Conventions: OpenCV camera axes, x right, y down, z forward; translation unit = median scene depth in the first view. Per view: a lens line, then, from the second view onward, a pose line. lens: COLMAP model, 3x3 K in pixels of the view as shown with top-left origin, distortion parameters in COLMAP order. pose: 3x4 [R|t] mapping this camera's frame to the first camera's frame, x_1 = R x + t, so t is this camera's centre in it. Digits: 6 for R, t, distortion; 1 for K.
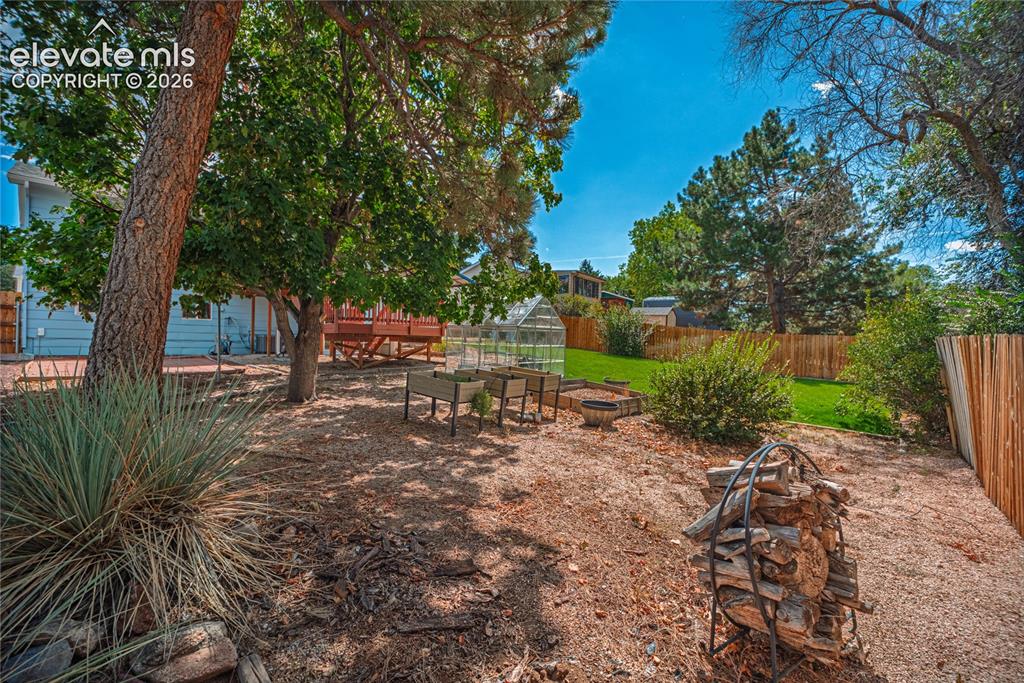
lens RADIAL K [[425.3, 0, 511.9], [0, 425.3, 320.6], [0, 0, 1]] dist [0.009537, -0.000240]
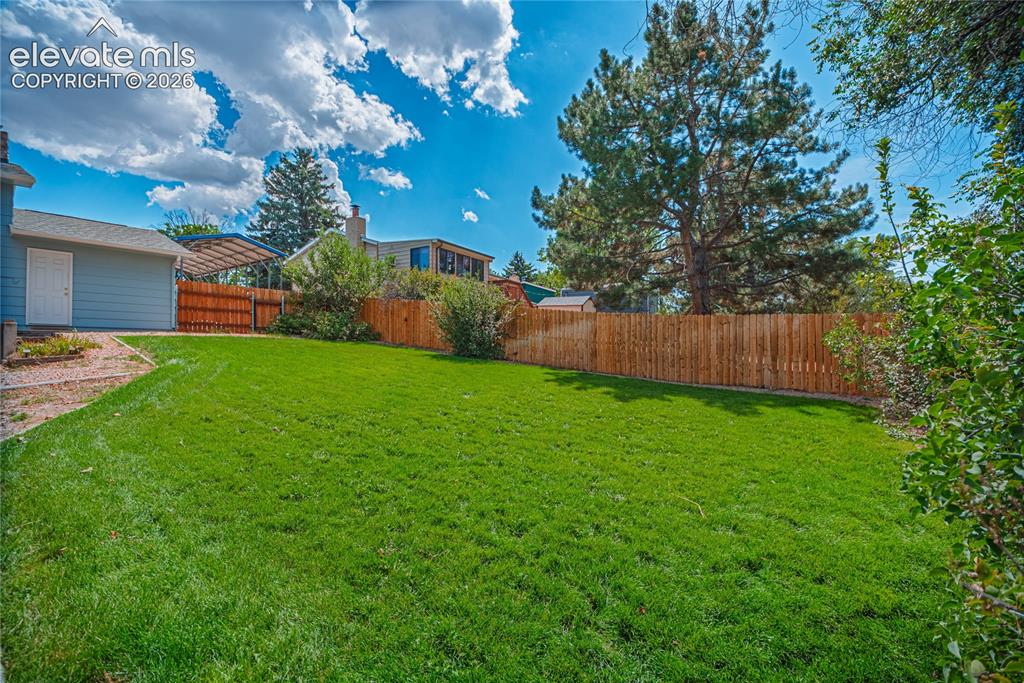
lens RADIAL K [[412.8, 0, 517.7], [0, 412.8, 316.4], [0, 0, 1]] dist [0.029795, -0.000338]
pose [[0.995357, -0.016870, 0.094763, 0.281764], [0.018588, 0.999678, -0.017279, 0.034153], [-0.094441, 0.018960, 0.995350, 0.381620]]
